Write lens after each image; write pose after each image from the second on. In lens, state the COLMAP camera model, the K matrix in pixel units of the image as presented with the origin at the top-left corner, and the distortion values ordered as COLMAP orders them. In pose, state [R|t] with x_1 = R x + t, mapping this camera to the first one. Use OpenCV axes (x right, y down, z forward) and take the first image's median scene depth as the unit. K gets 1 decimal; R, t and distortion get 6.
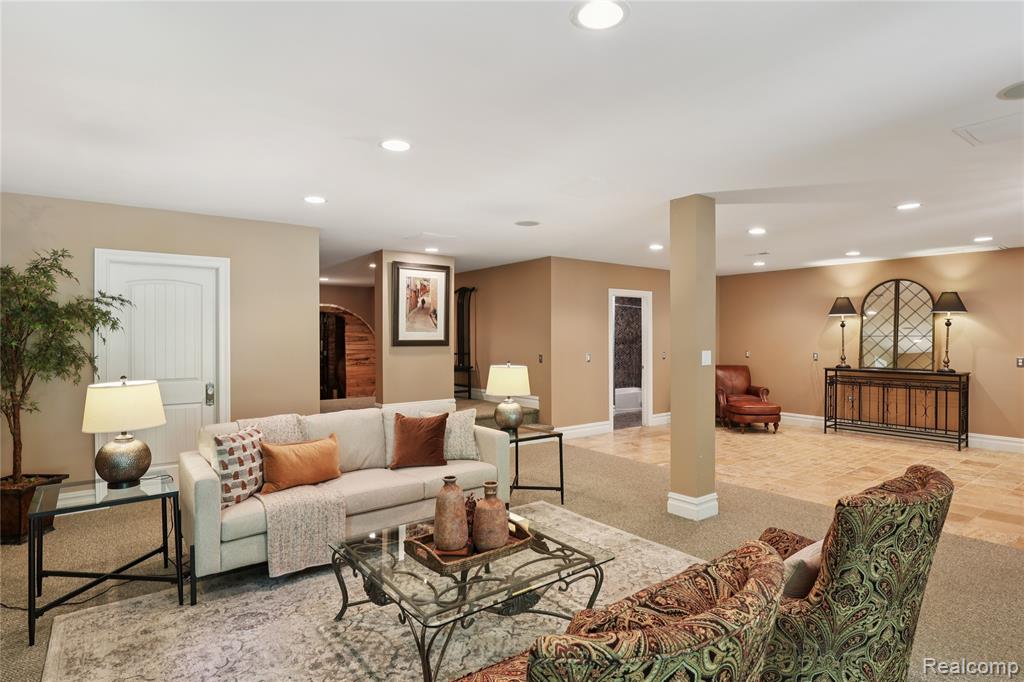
lens RADIAL K [[595.5, 0, 512.5], [0, 595.5, 341.7], [0, 0, 1]] dist [-0.005396, -0.000094]
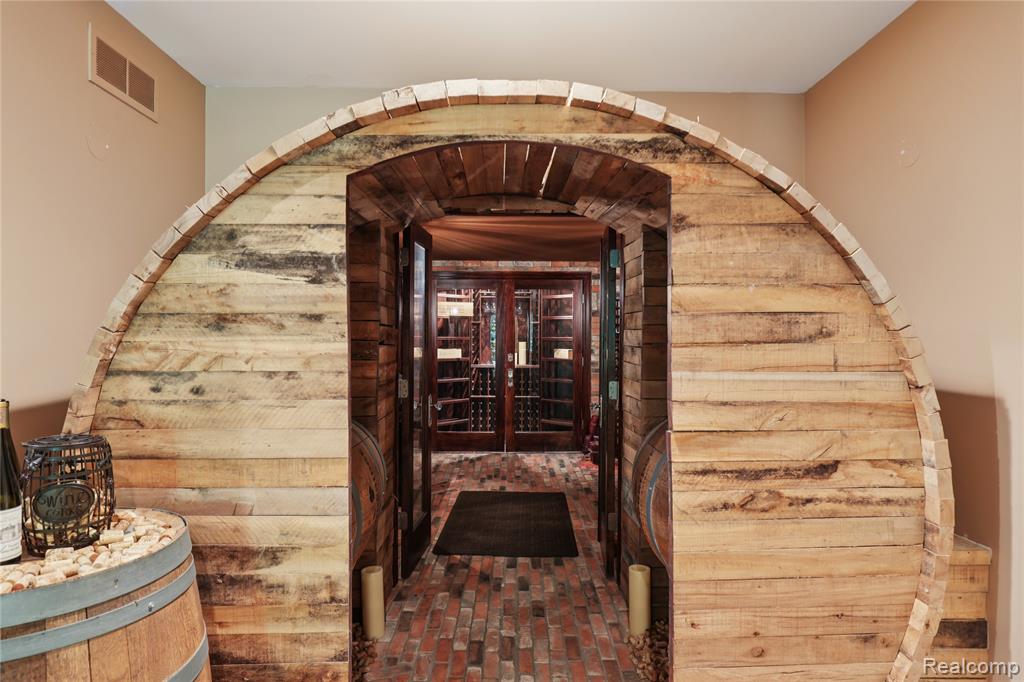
lens RADIAL K [[626.3, 0, 513.7], [0, 626.3, 341.1], [0, 0, 1]] dist [-0.002378, -0.000201]
pose [[0.831374, 0.006306, -0.555678, -0.224284], [-0.011025, 0.999926, -0.005148, -0.000305], [0.555604, 0.010406, 0.831382, 0.838376]]
